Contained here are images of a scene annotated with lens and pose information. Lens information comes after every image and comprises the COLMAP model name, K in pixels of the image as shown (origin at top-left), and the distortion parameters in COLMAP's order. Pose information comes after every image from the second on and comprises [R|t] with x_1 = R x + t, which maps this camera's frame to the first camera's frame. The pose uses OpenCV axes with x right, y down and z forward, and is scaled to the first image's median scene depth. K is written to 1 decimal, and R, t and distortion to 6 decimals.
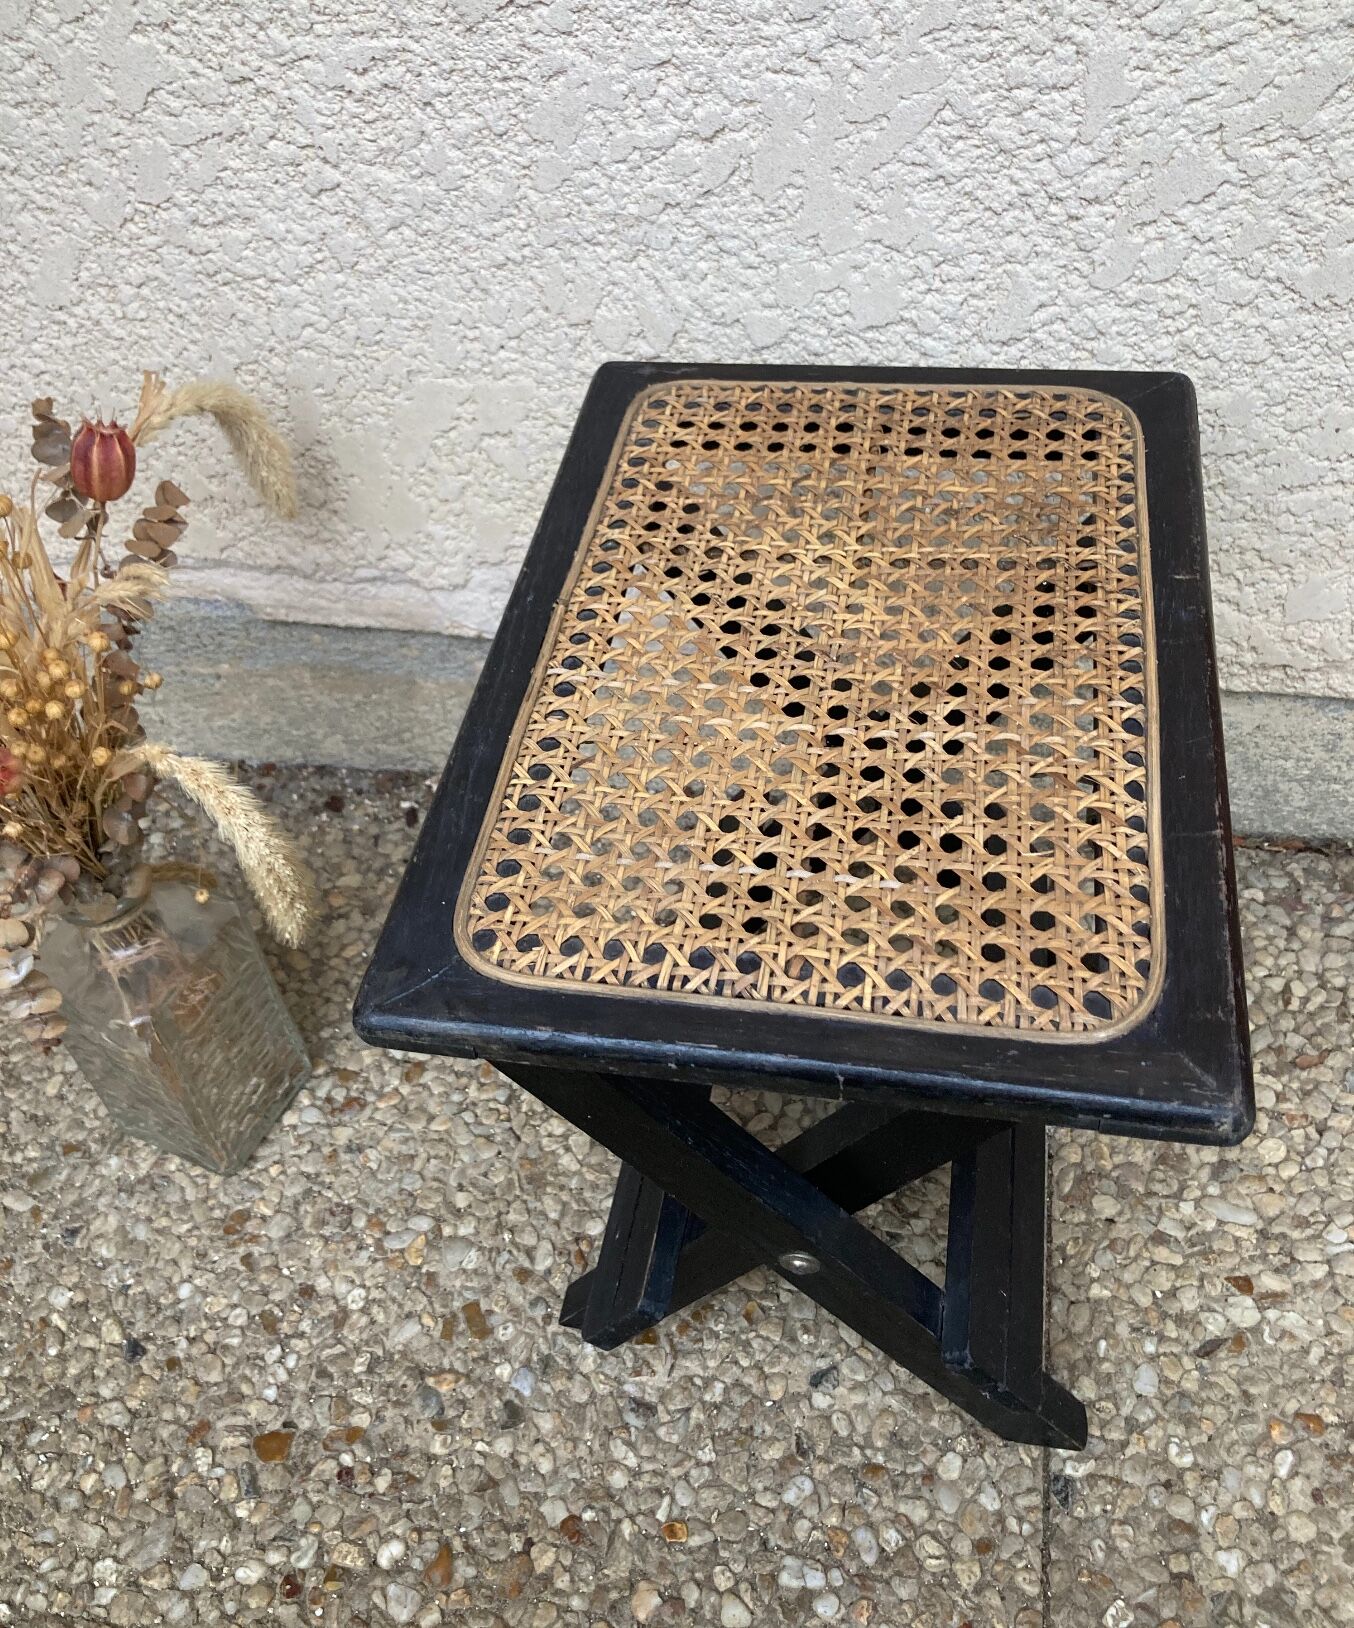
lens RADIAL K [[1521.4, 0, 670.2], [0, 1521.4, 778.0], [0, 0, 1]] dist [0.005036, 0.000000]
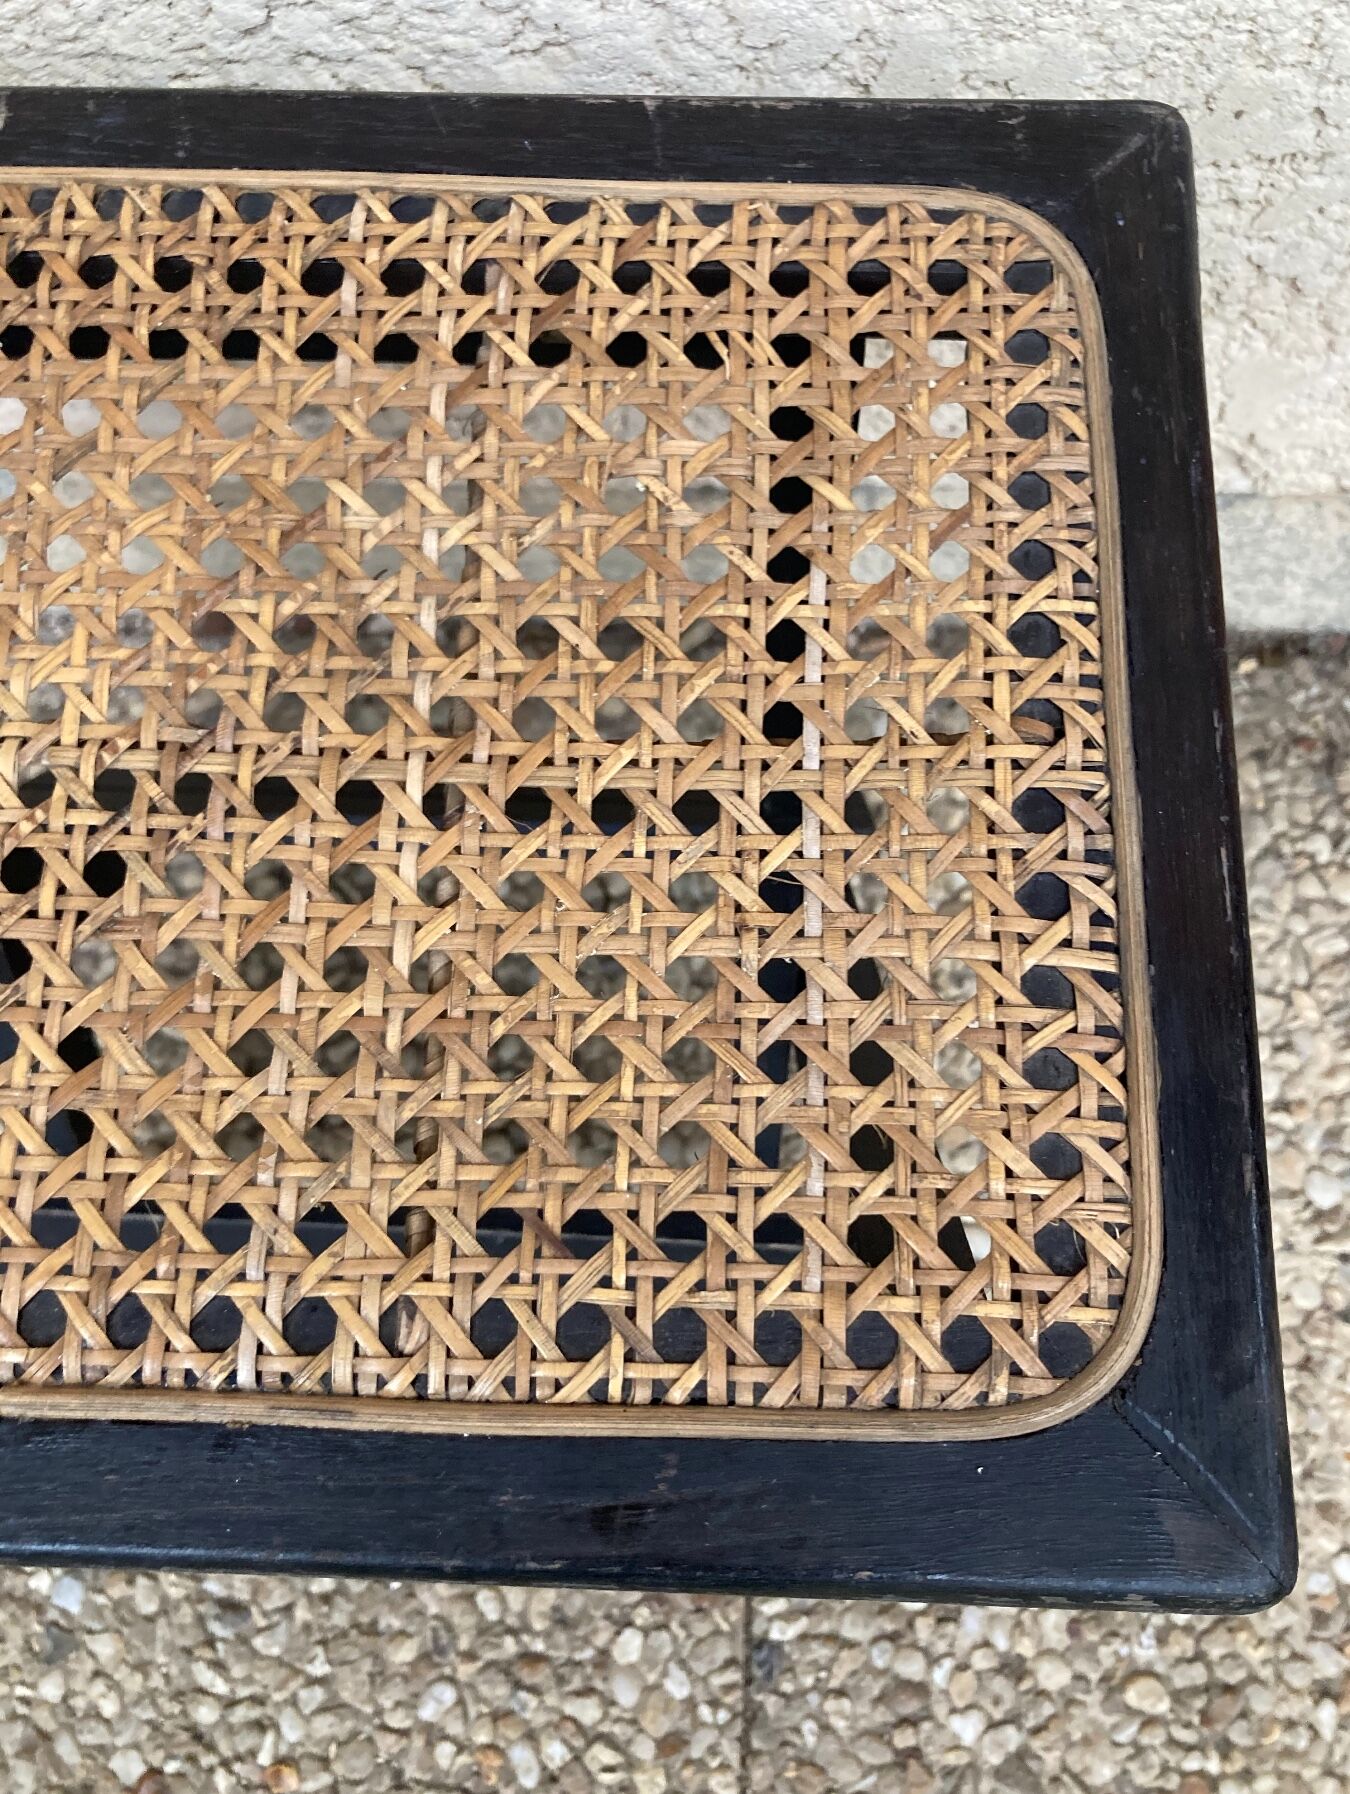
lens RADIAL K [[1542.1, 0, 675.5], [0, 1542.1, 897.0], [0, 0, 1]] dist [0.005416, 0.000455]
pose [[0.988377, -0.120793, 0.092304, 0.171191], [0.063914, 0.881076, 0.468637, -0.245957], [-0.137935, -0.457290, 0.878555, 0.446835]]
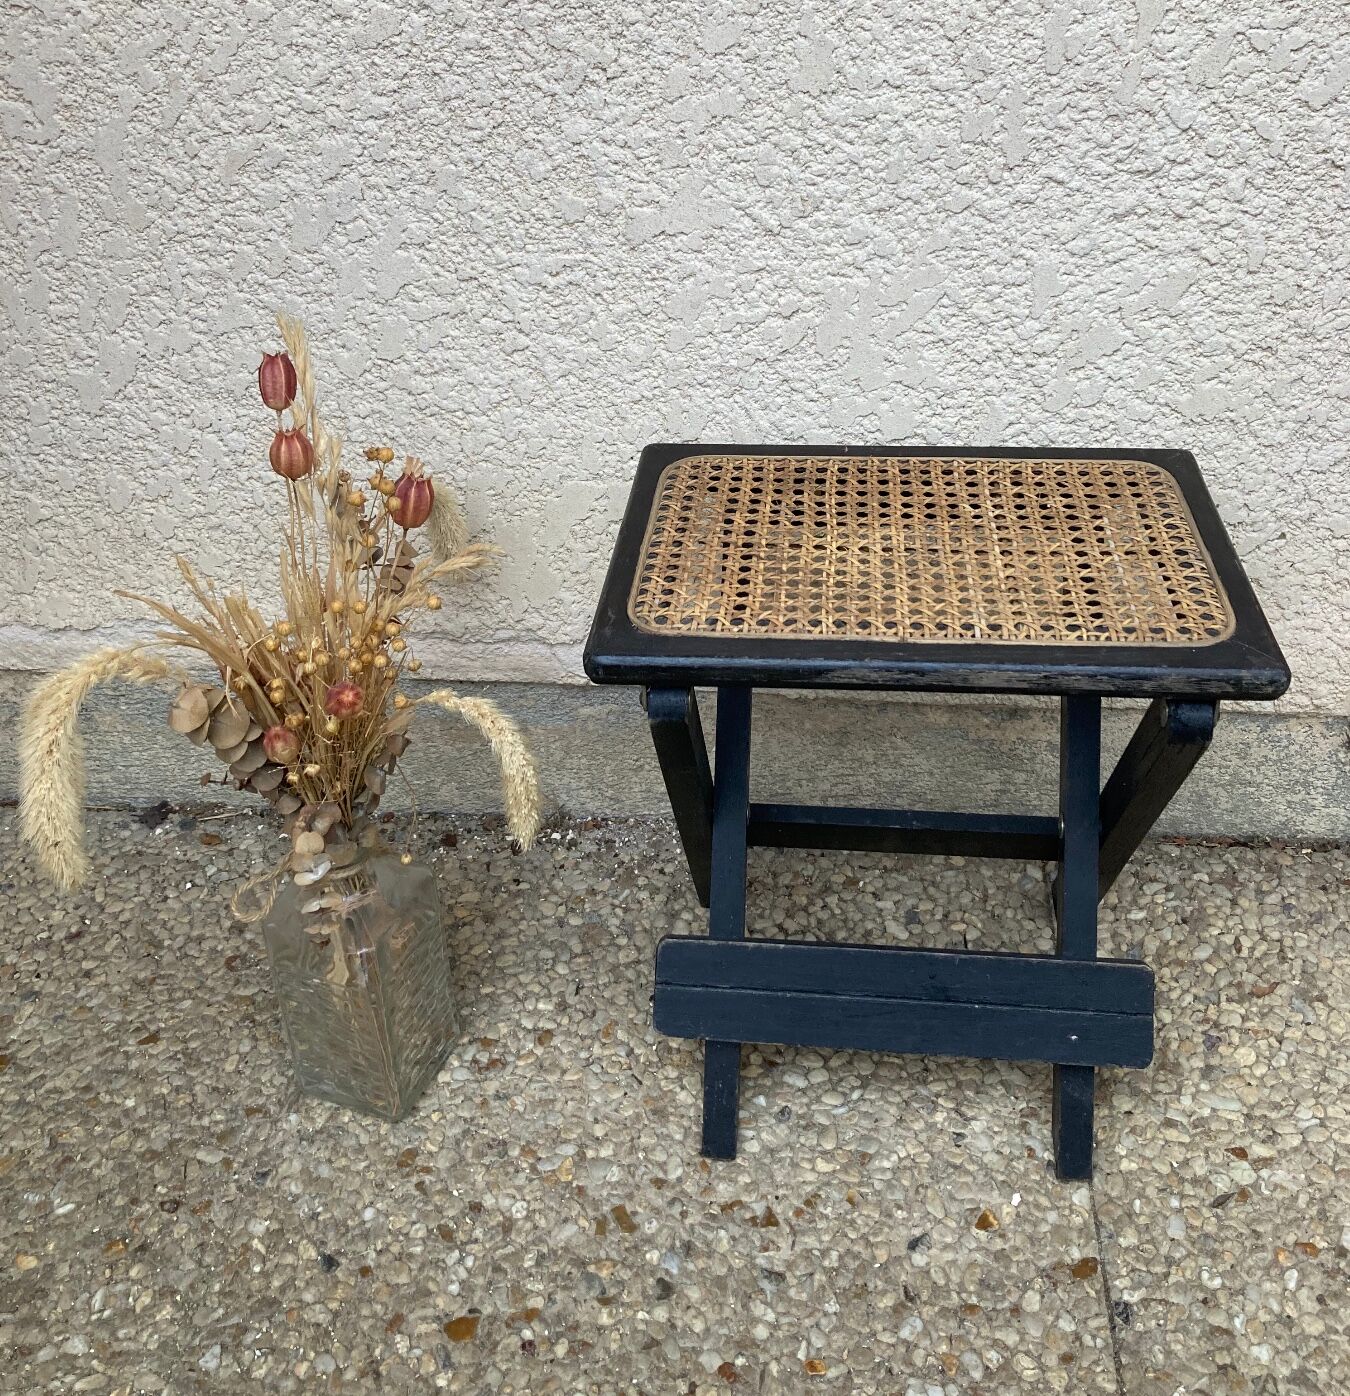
lens RADIAL K [[1522.2, 0, 703.0], [0, 1522.2, 509.8], [0, 0, 1]] dist [0.009503, 0.000000]
pose [[0.995751, -0.001815, 0.092074, -0.180859], [0.031228, 0.947222, -0.319054, 0.219555], [-0.086635, 0.320573, 0.943254, -0.322625]]
